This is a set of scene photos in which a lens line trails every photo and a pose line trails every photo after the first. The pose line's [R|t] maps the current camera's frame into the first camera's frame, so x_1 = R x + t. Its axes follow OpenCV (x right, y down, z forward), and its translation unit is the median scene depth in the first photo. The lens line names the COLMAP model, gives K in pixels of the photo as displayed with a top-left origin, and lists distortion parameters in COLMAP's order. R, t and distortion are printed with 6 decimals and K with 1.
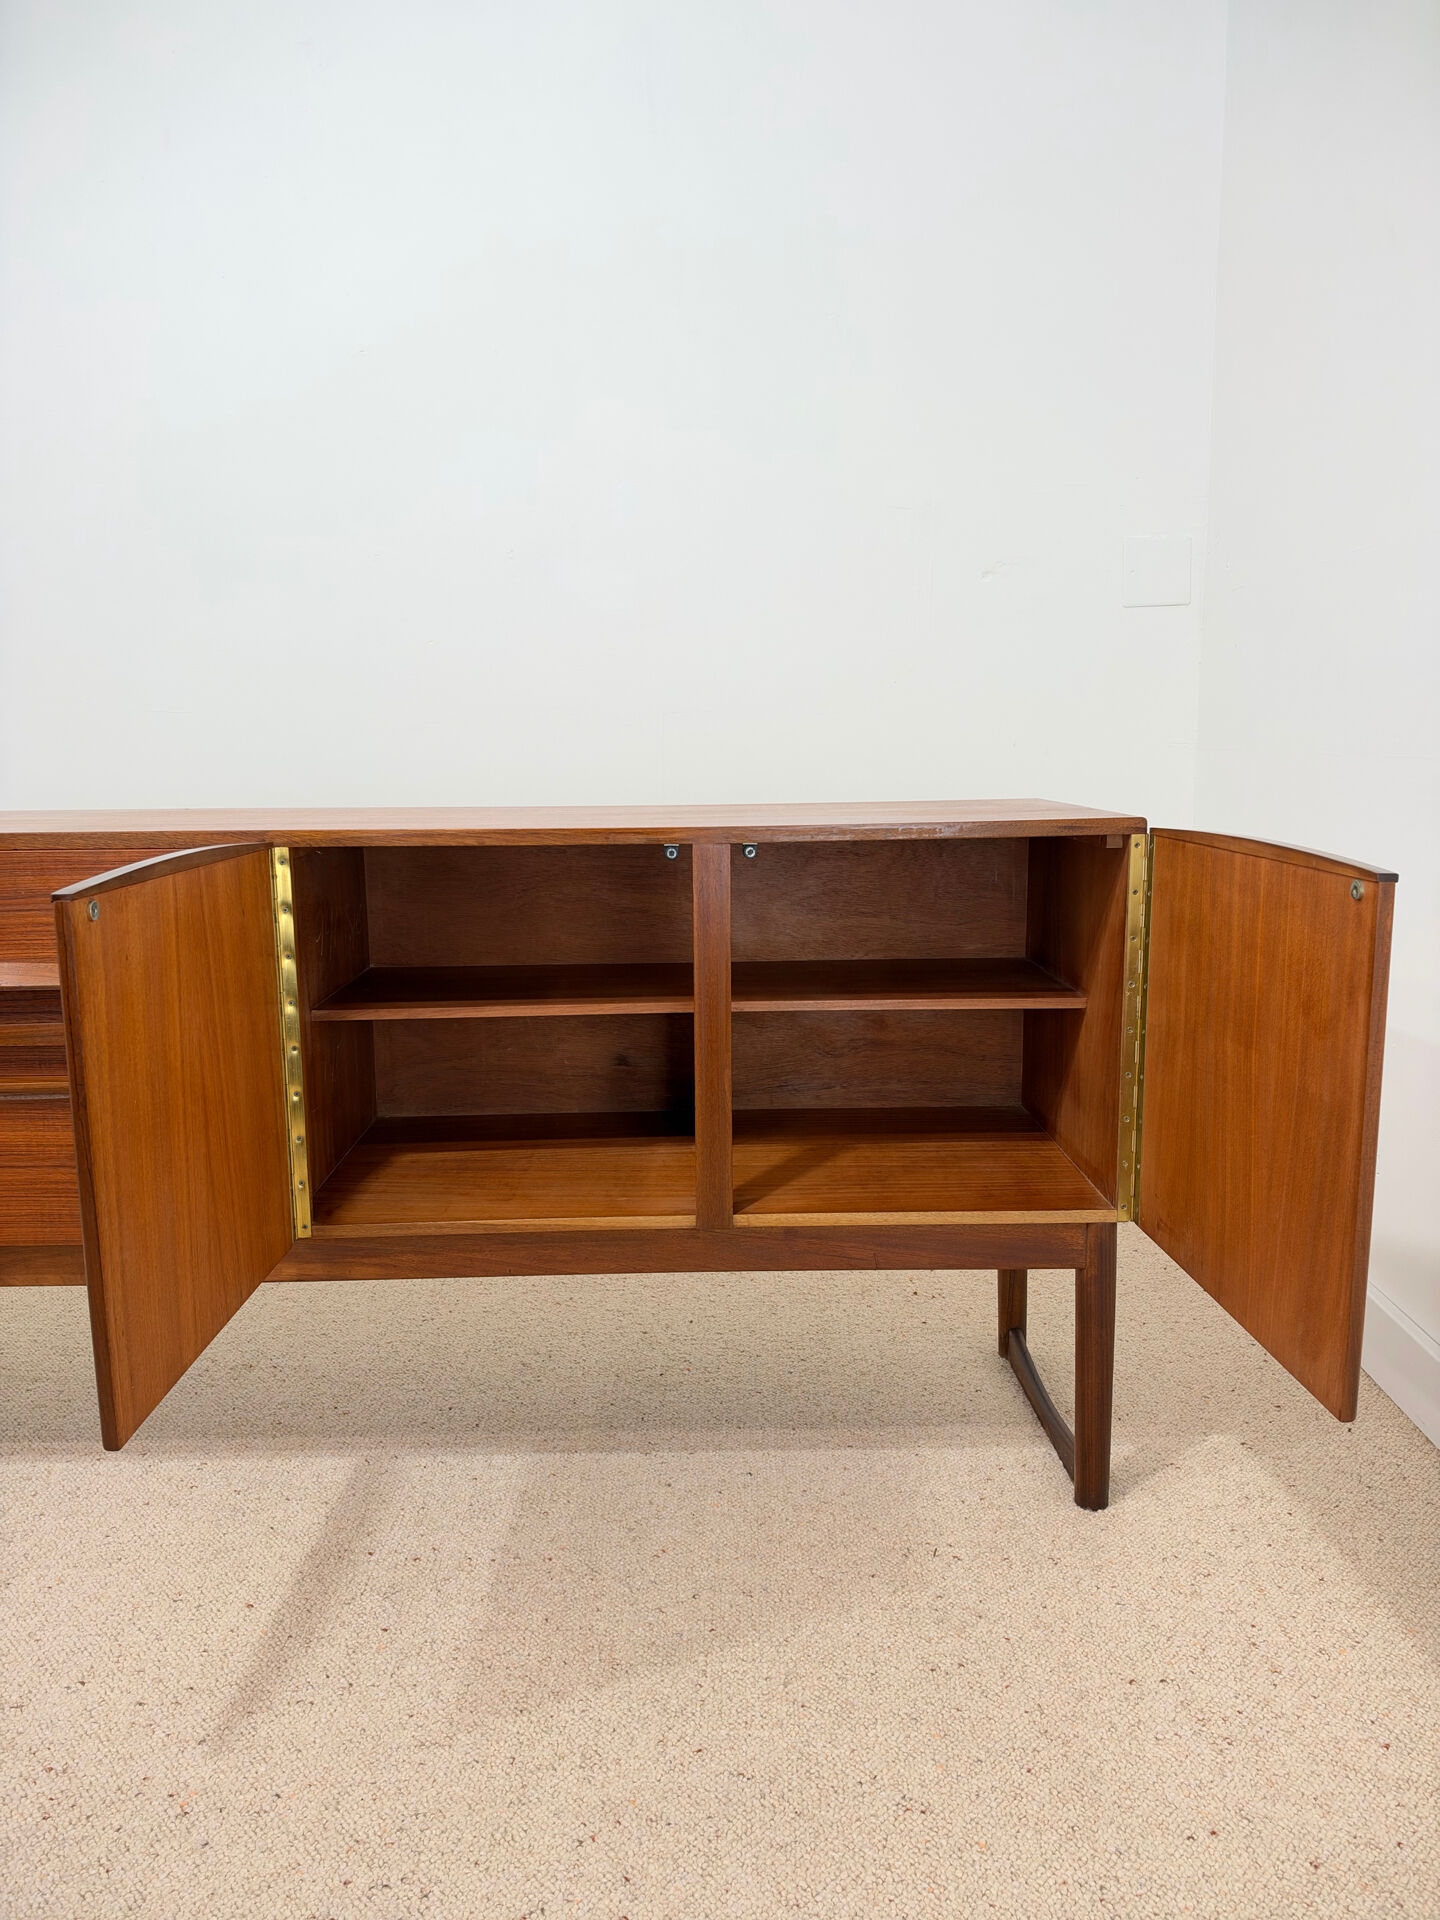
lens RADIAL K [[1383.5, 0, 720.0], [0, 1383.5, 960.0], [0, 0, 1]] dist [0.100680, -0.185282]
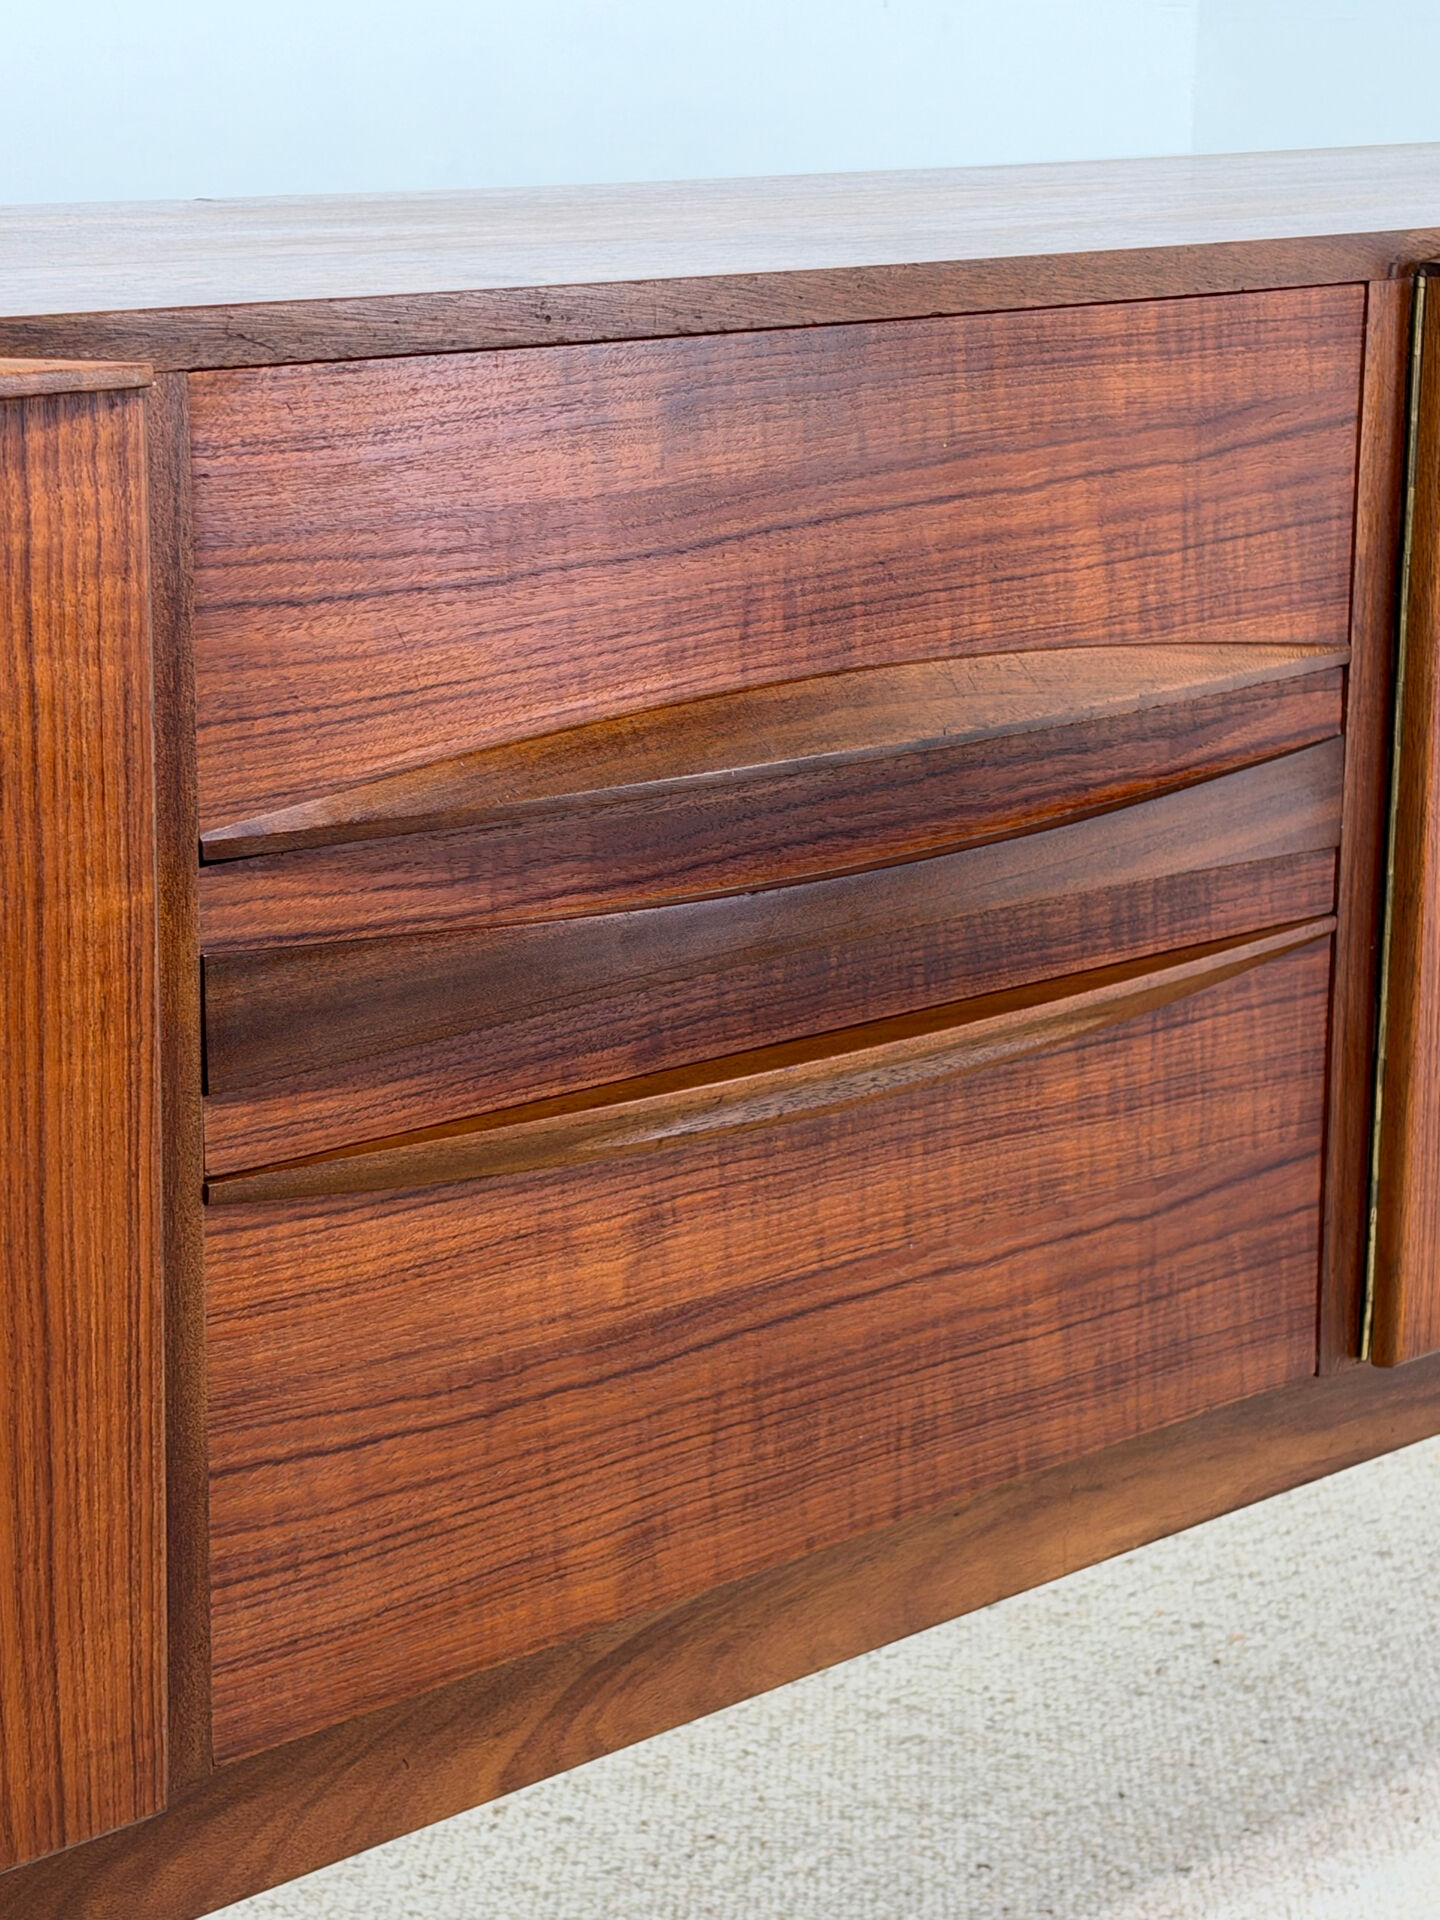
lens RADIAL K [[4298.3, 0, 708.1], [0, 4298.3, 960.9], [0, 0, 1]] dist [0.217876, -0.074528]
pose [[0.723130, -0.139239, 0.676532, -1.184946], [0.095794, 0.990222, 0.101407, -0.035454], [-0.684036, -0.008523, 0.729398, 0.291760]]
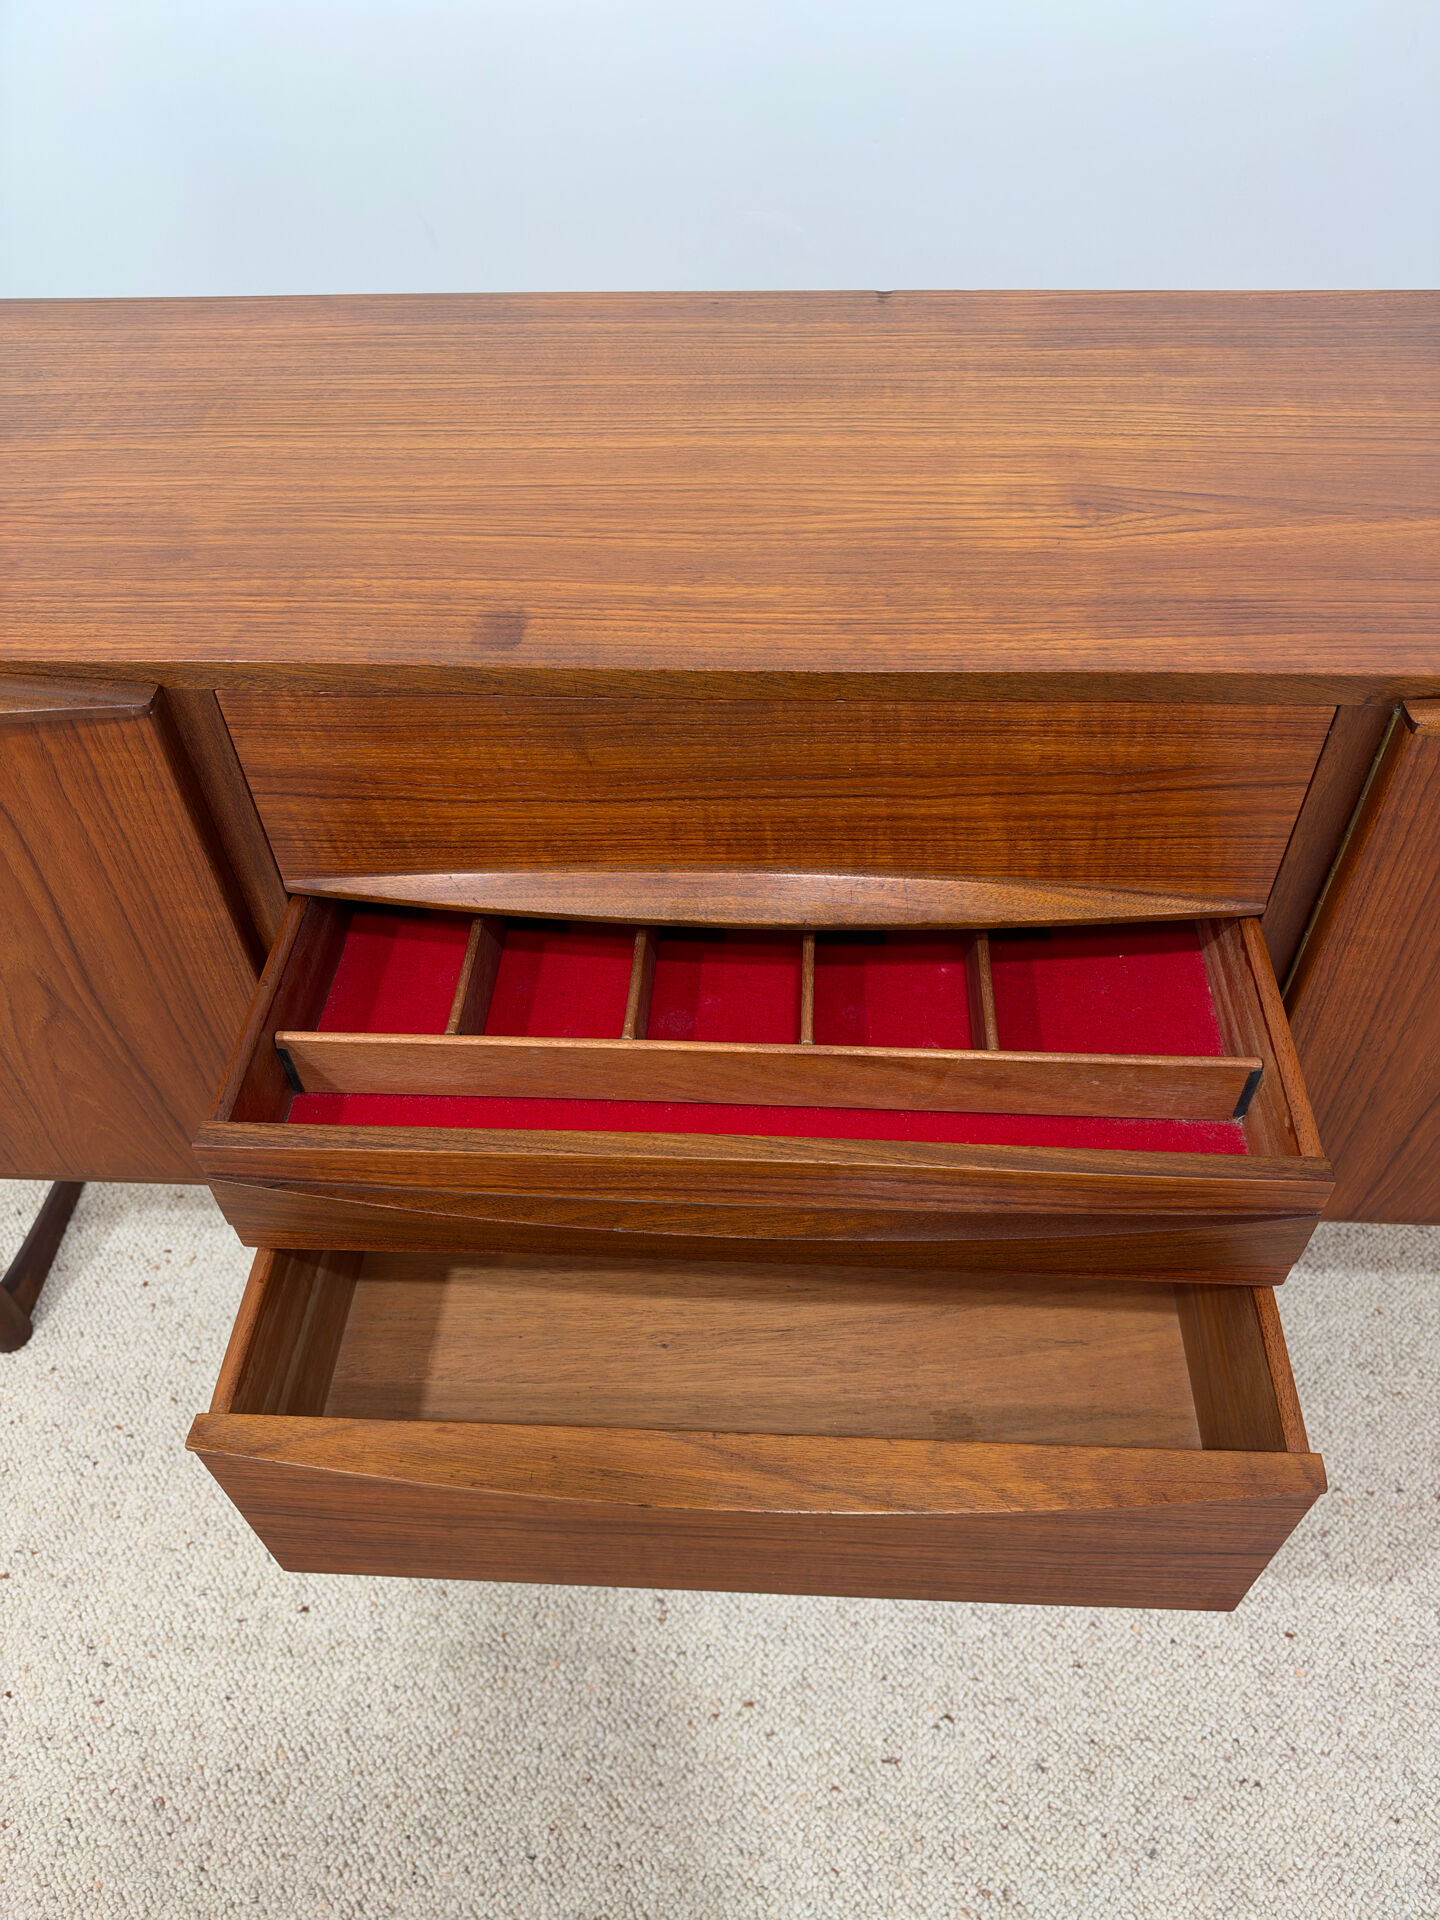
lens RADIAL K [[1409.8, 0, 709.1], [0, 1409.8, 954.8], [0, 0, 1]] dist [-0.023347, 0.003956]
pose [[0.996251, 0.046711, -0.072813, -0.487600], [0.008105, 0.787583, 0.616155, -0.289365], [0.086127, -0.614436, 0.784252, 0.545429]]
